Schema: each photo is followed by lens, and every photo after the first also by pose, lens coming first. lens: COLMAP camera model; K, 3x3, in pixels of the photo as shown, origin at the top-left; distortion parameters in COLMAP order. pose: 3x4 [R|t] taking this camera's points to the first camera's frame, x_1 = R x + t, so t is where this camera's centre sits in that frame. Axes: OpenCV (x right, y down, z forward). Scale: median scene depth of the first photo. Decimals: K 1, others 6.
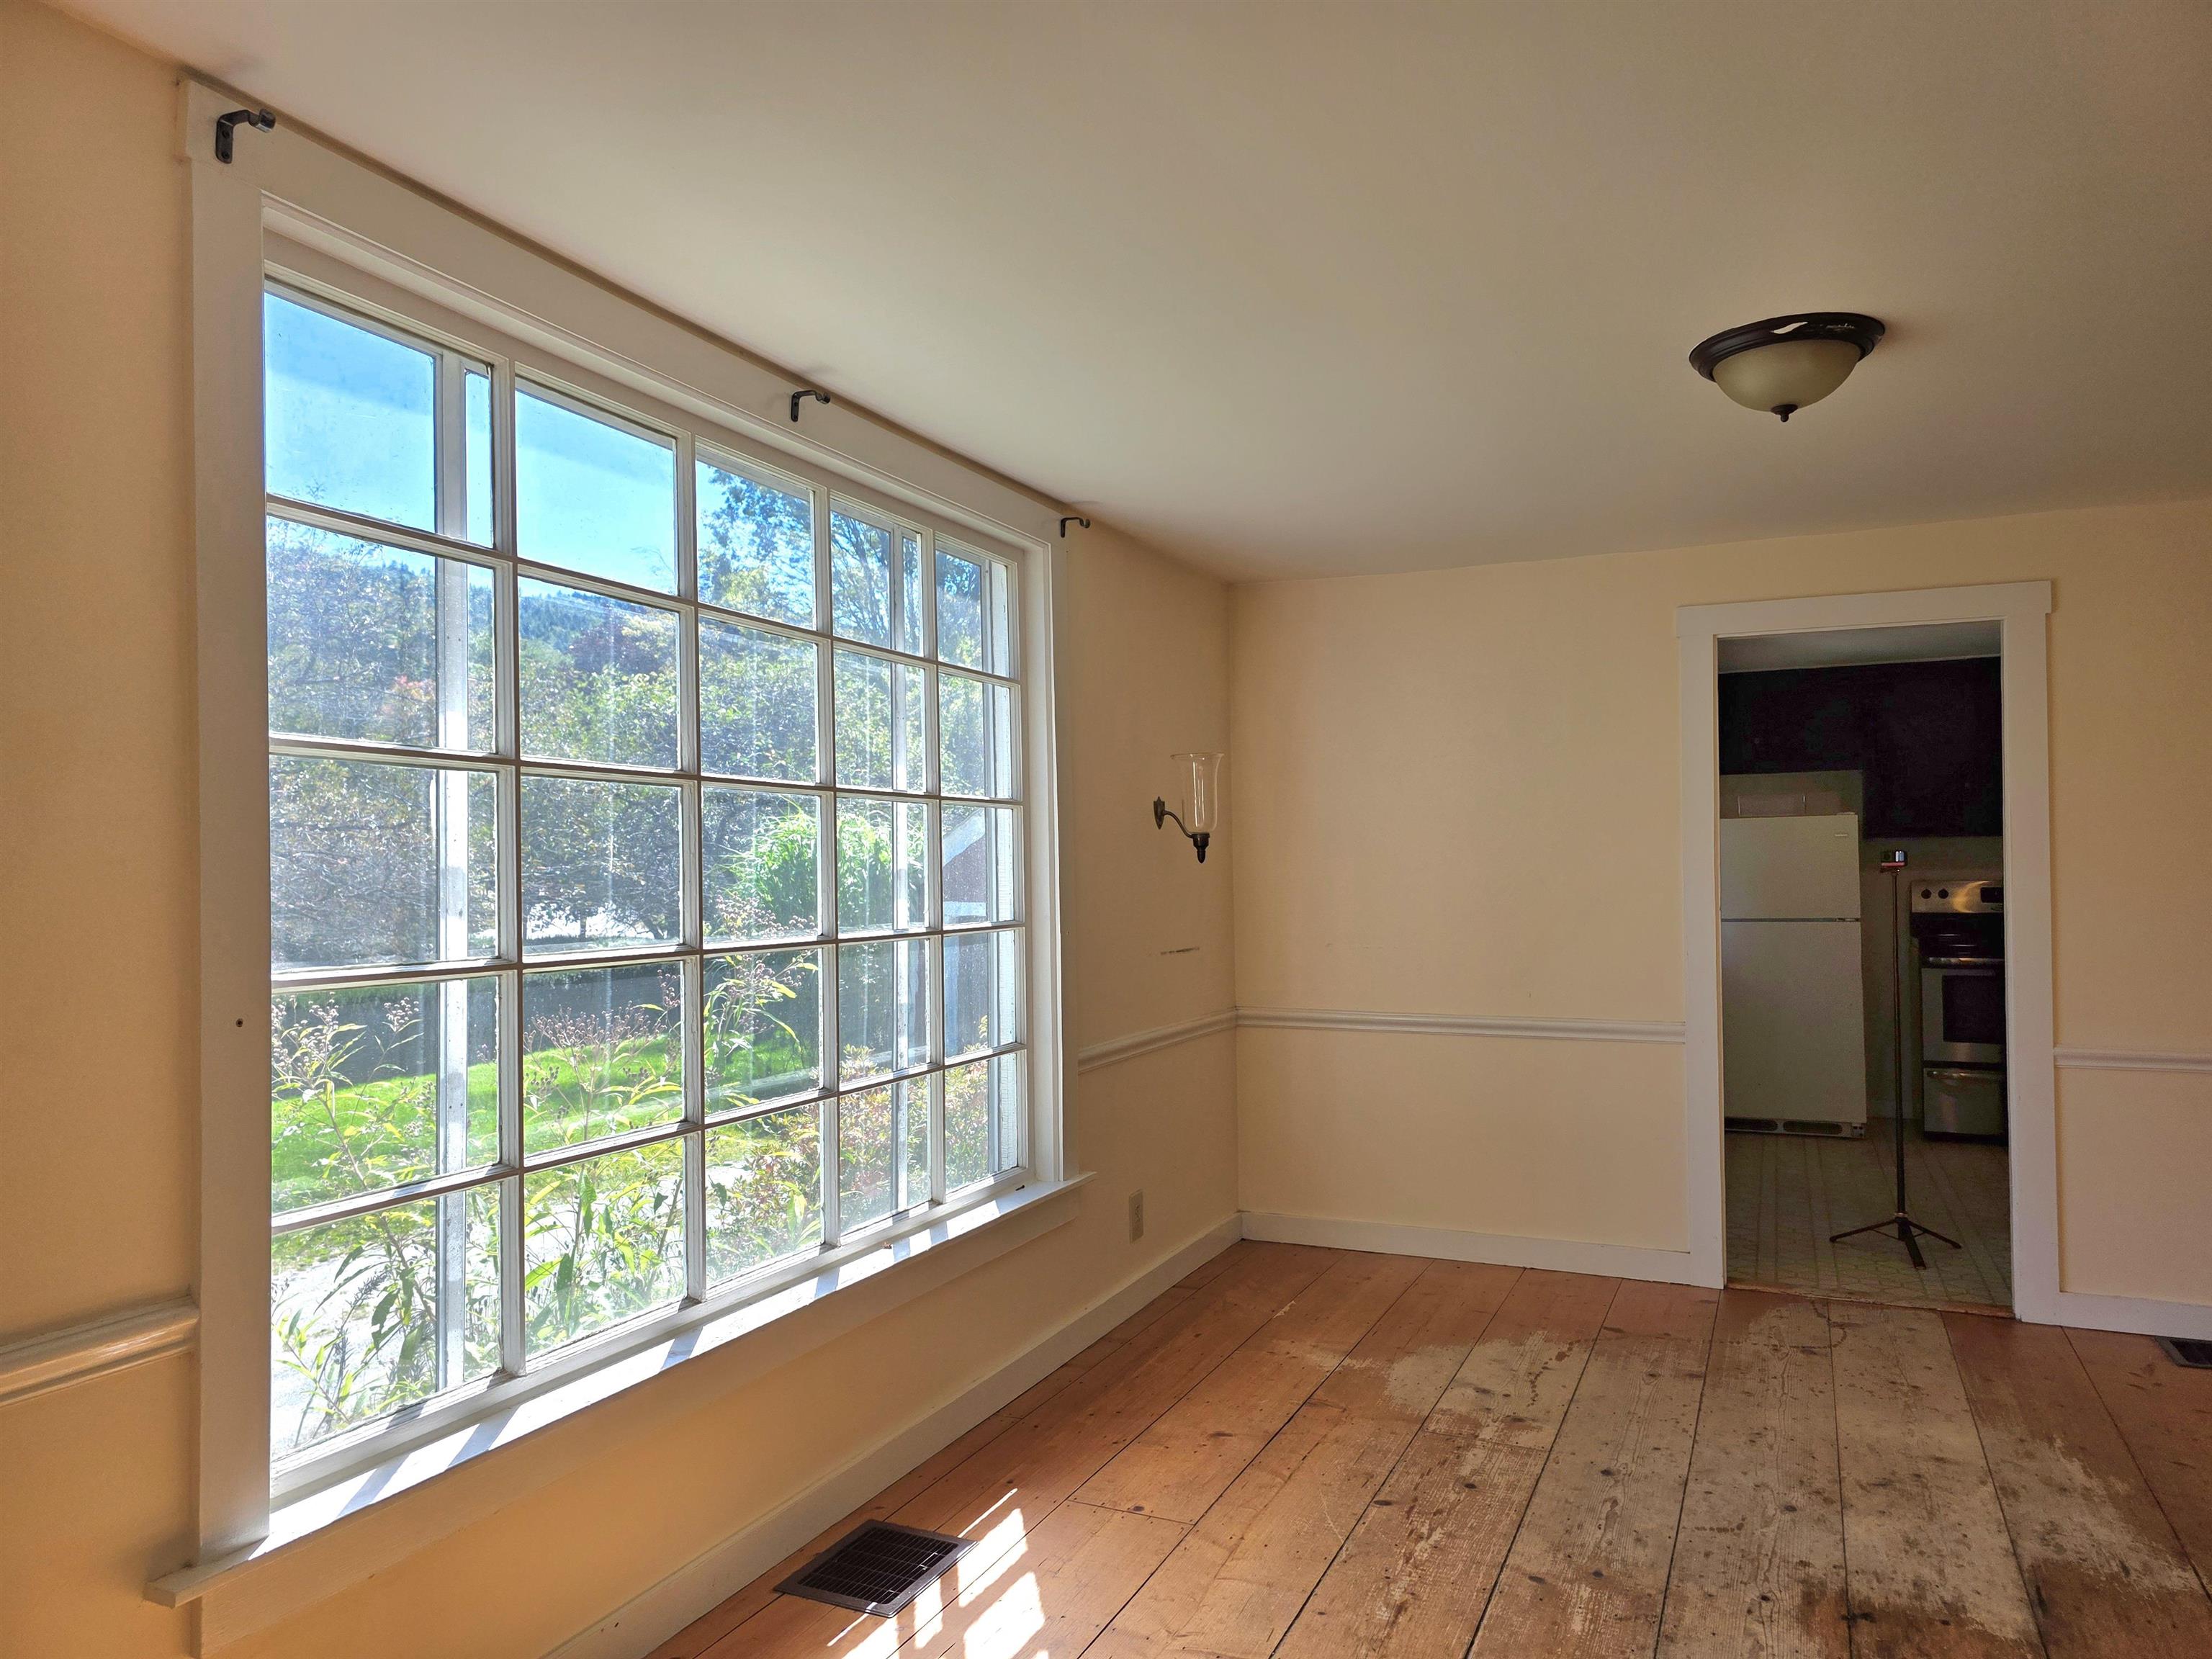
lens RADIAL K [[1501.8, 0, 1113.0], [0, 1501.8, 862.4], [0, 0, 1]] dist [0.059519, -0.047514]
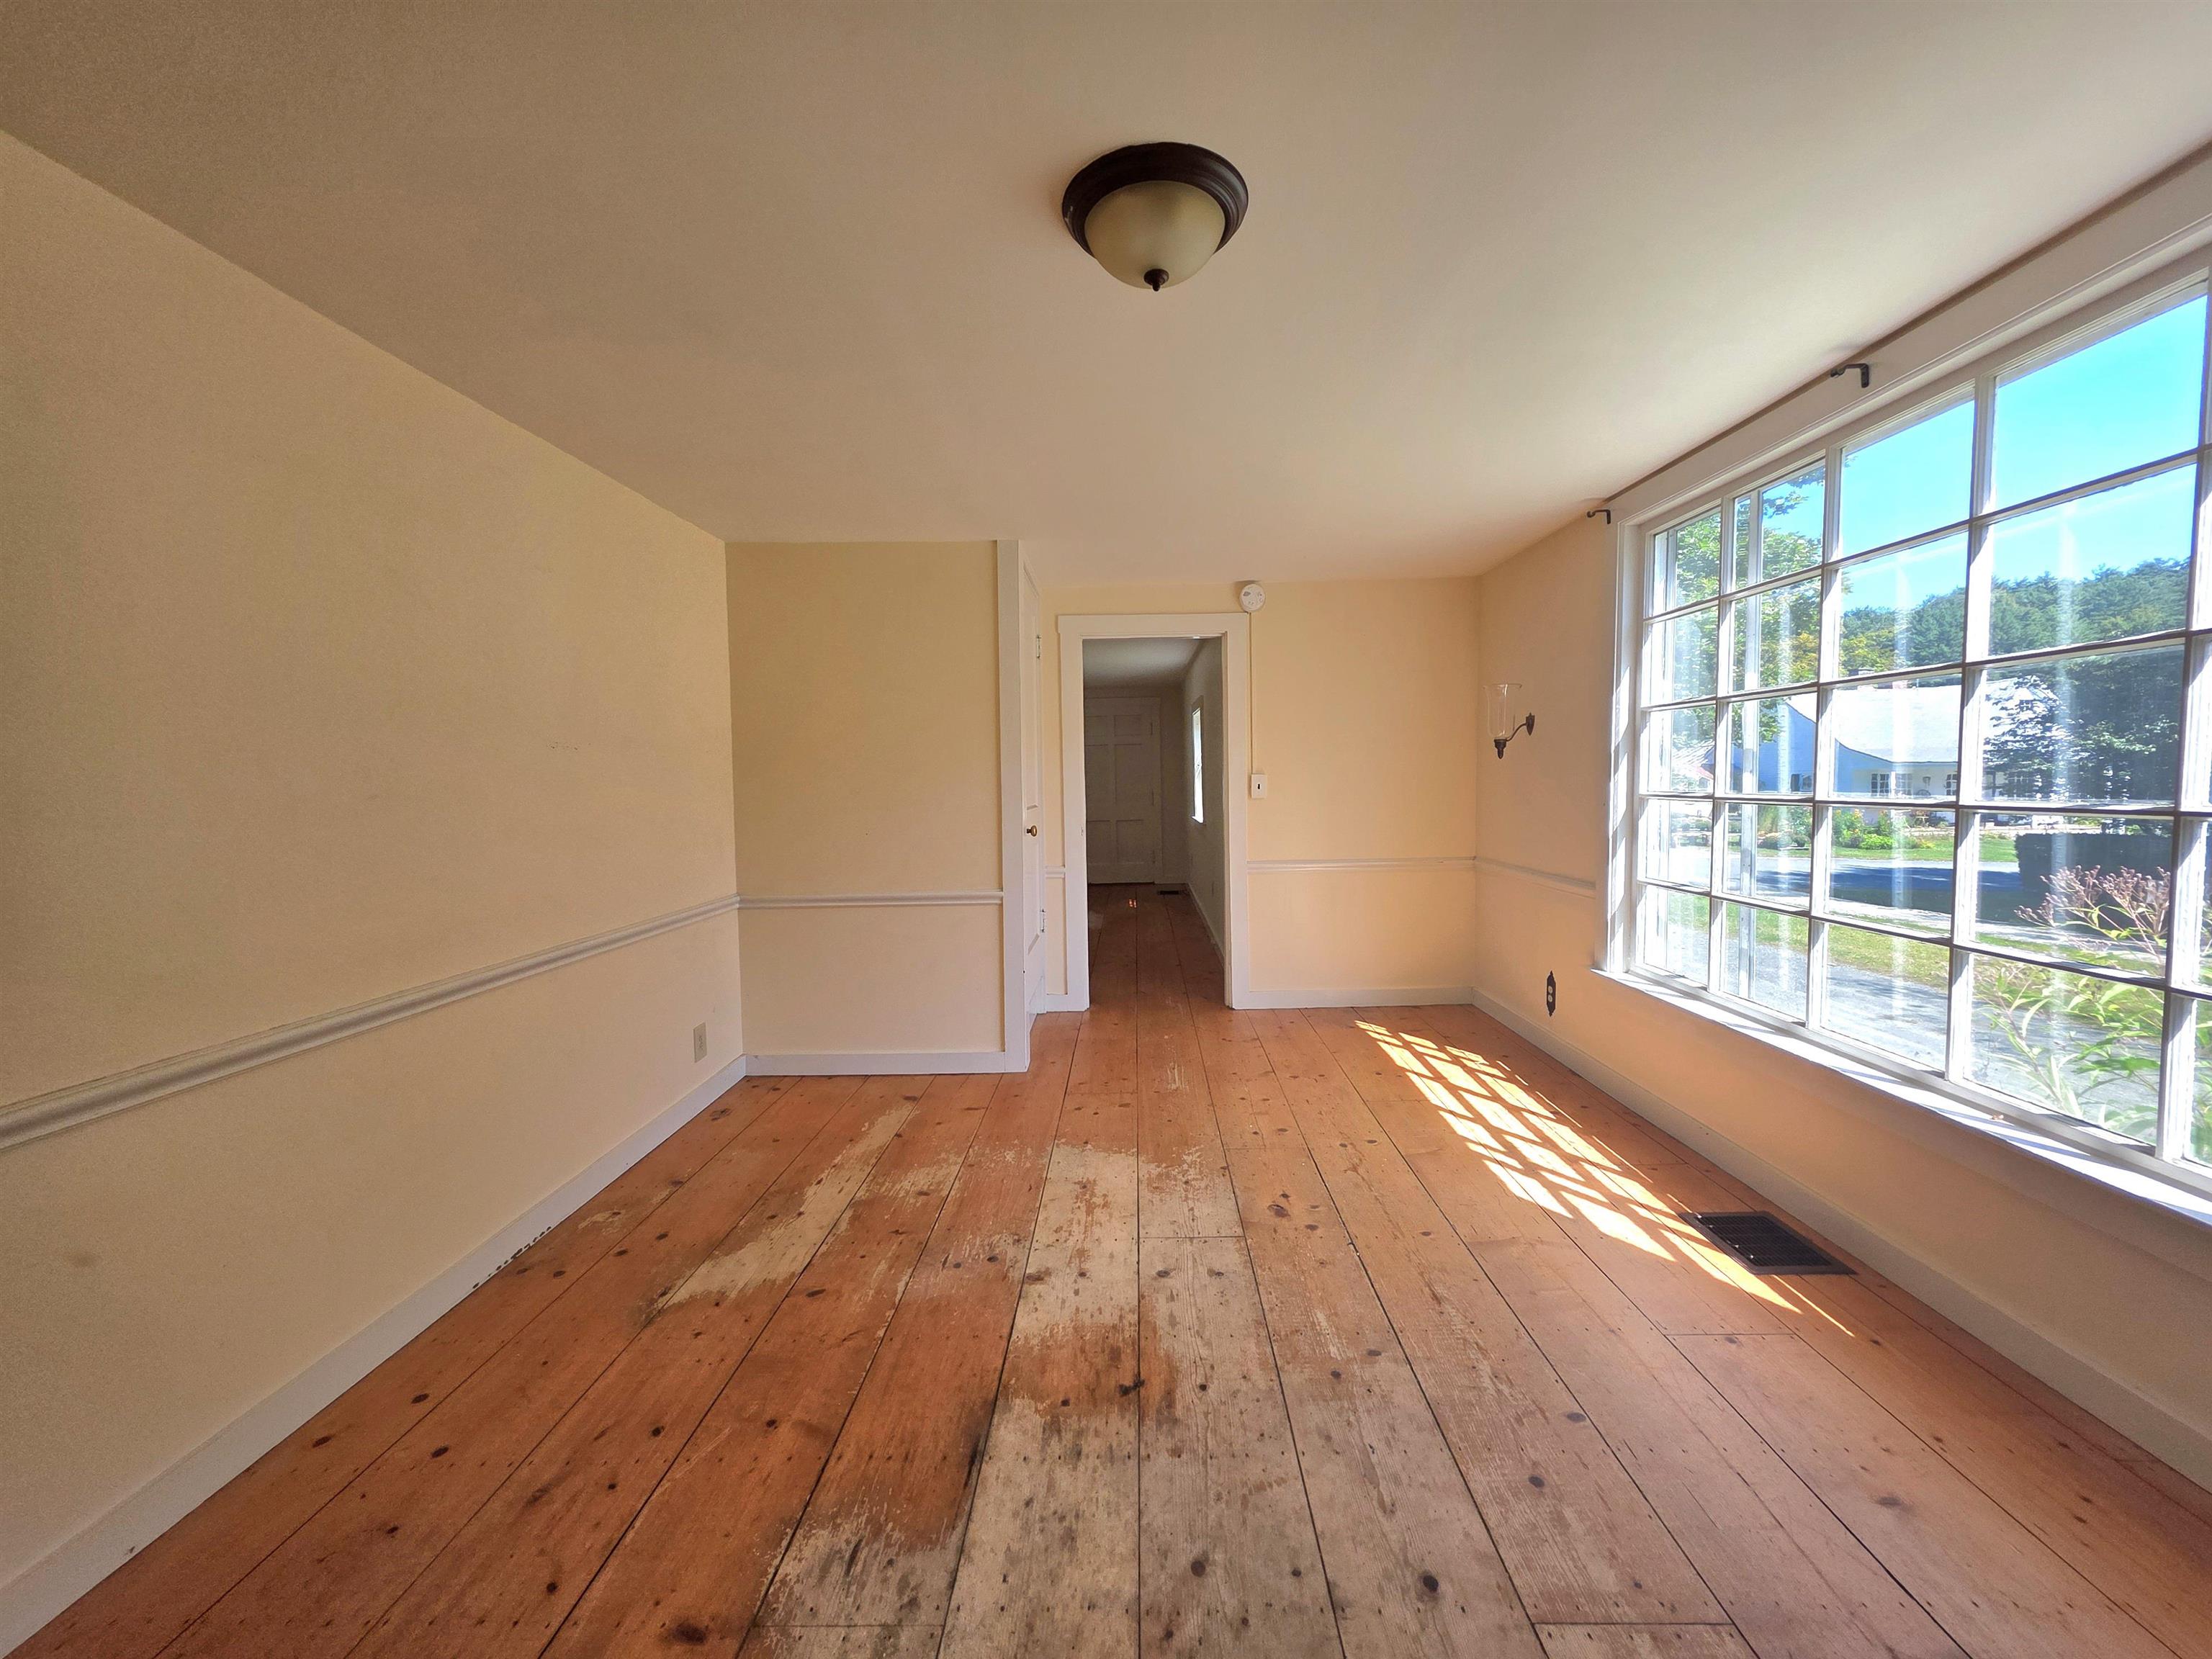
lens RADIAL K [[880.9, 0, 1113.7], [0, 880.9, 828.4], [0, 0, 1]] dist [0.002086, -0.000159]
pose [[-0.921753, 0.048202, -0.384770, 0.730636], [0.030102, 0.998144, 0.052932, 0.019152], [0.386608, 0.037208, -0.921493, 1.582633]]
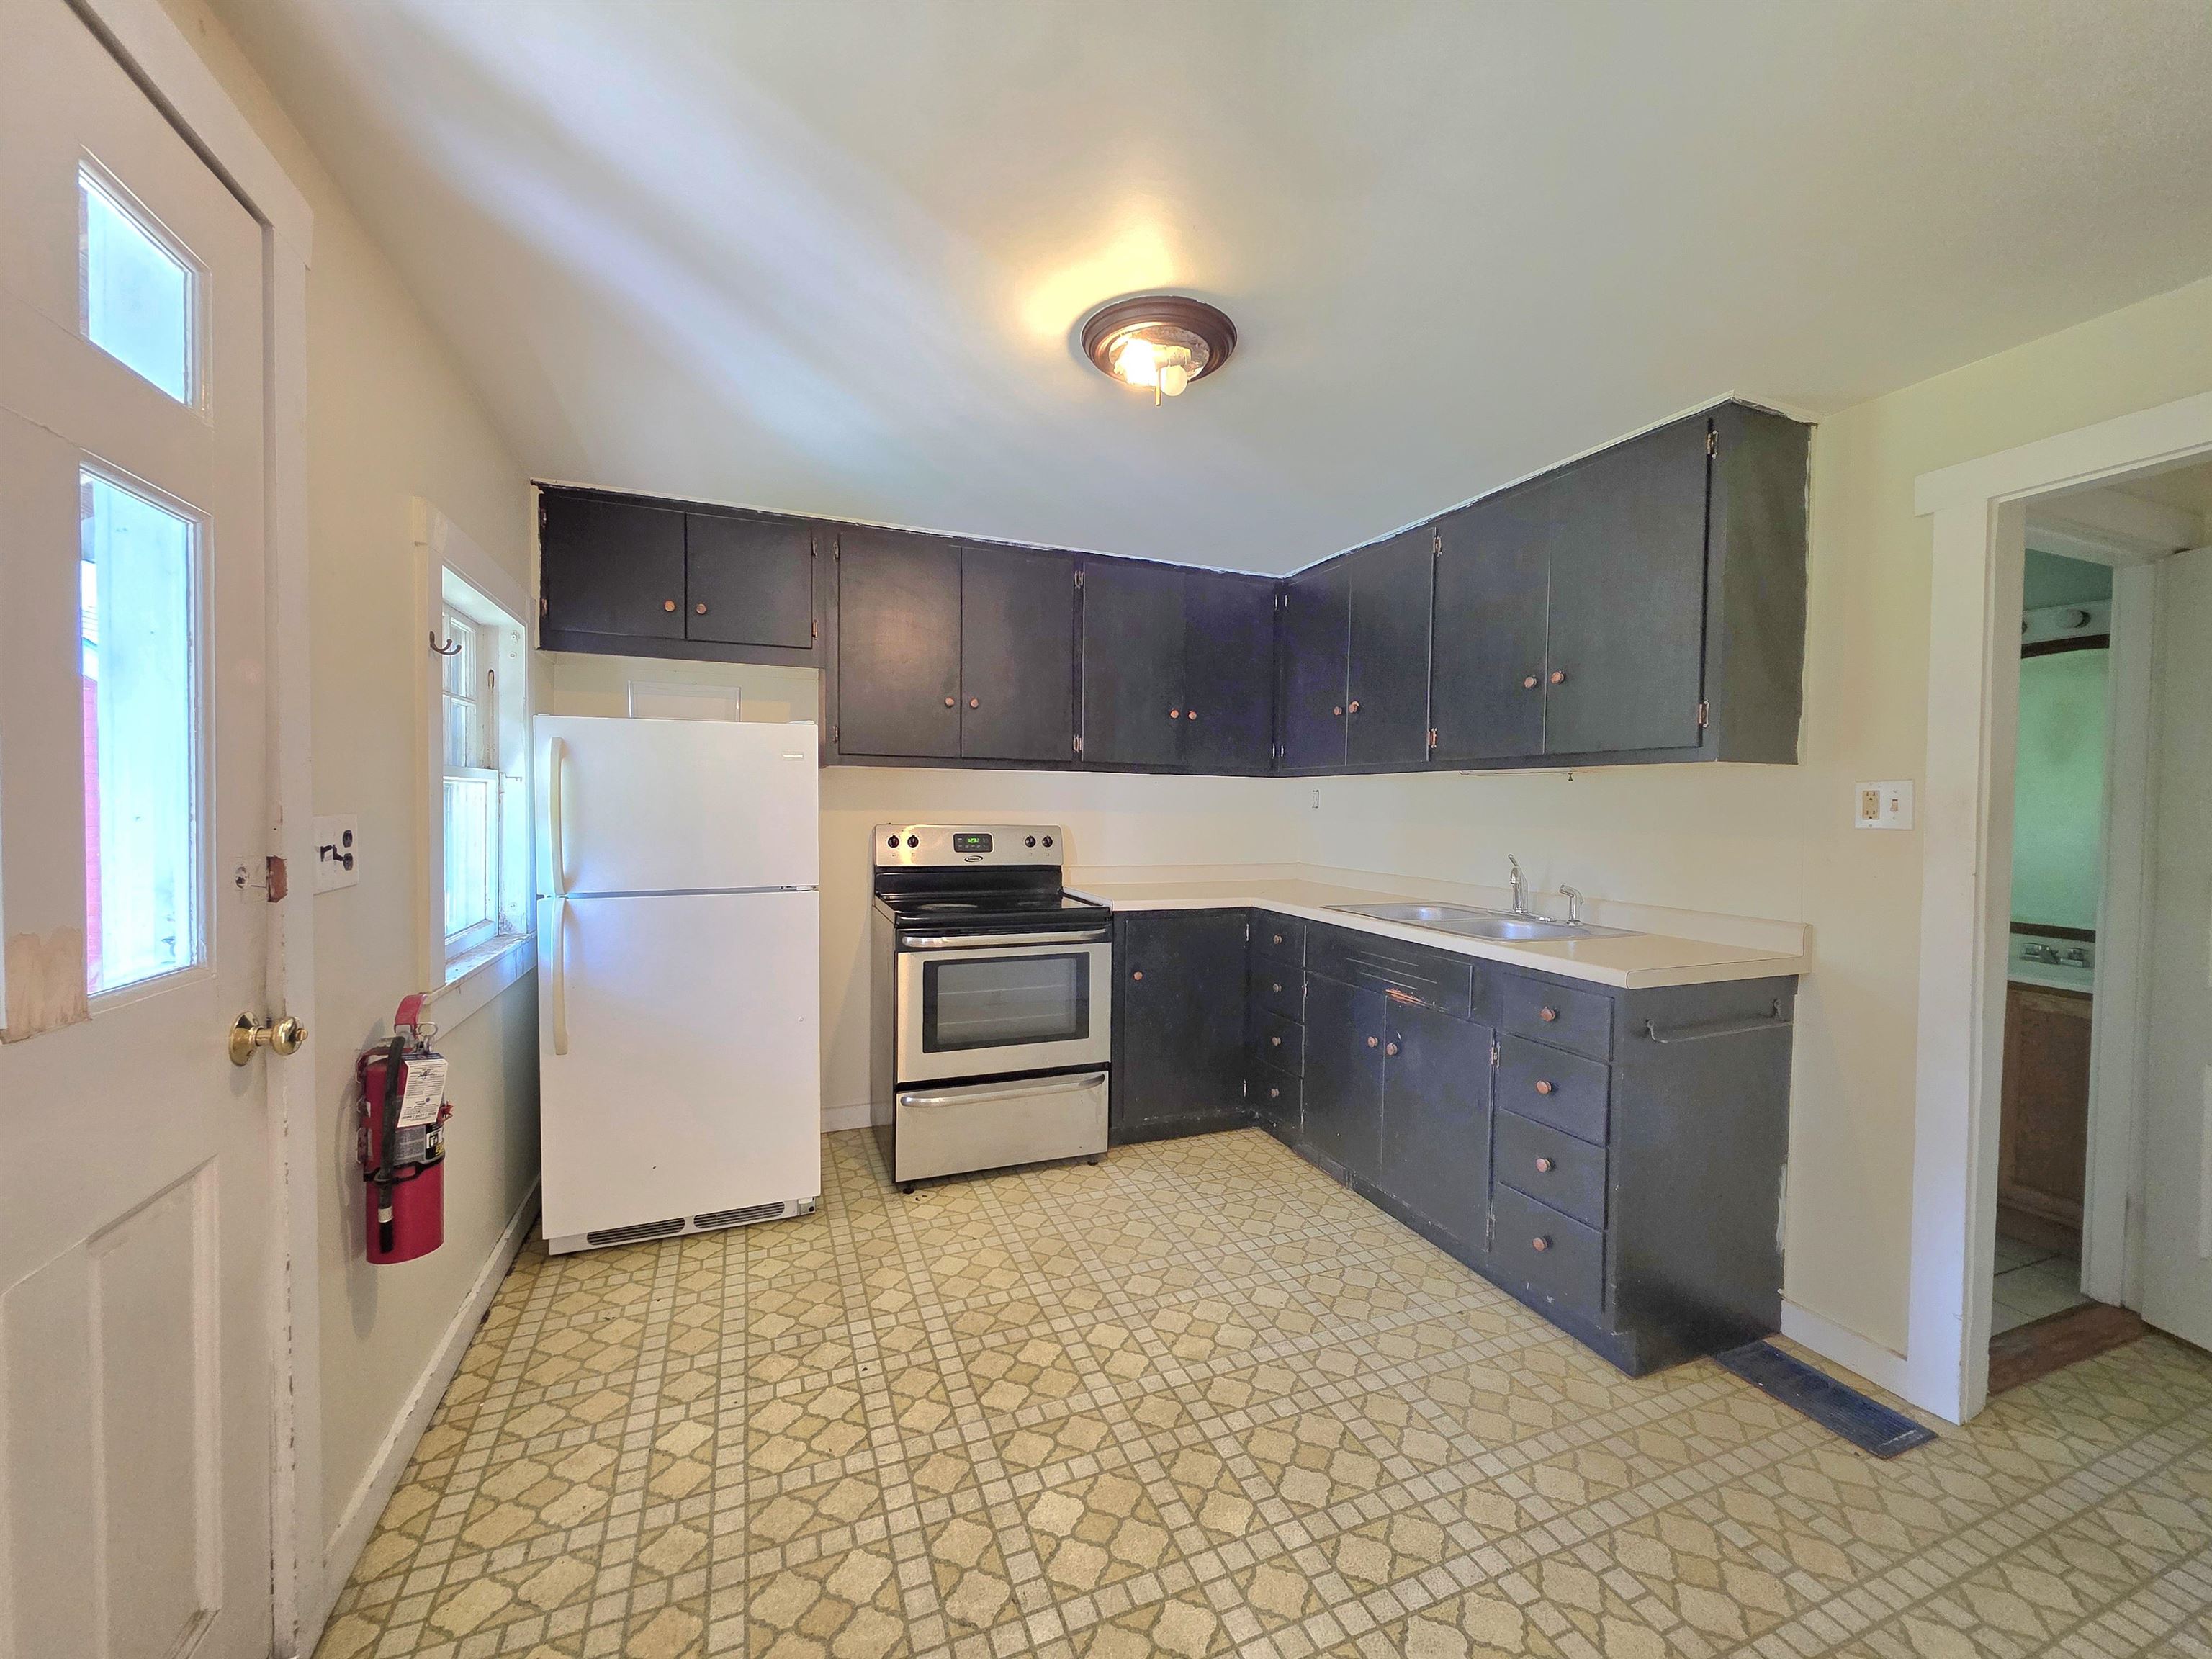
lens RADIAL K [[884.3, 0, 1114.5], [0, 884.3, 825.8], [0, 0, 1]] dist [0.002450, -0.000500]
pose [[0.689953, 0.003958, 0.723843, 0.237575], [-0.028935, 0.999337, 0.022116, -0.000354], [-0.723275, -0.036203, 0.689610, 0.504368]]
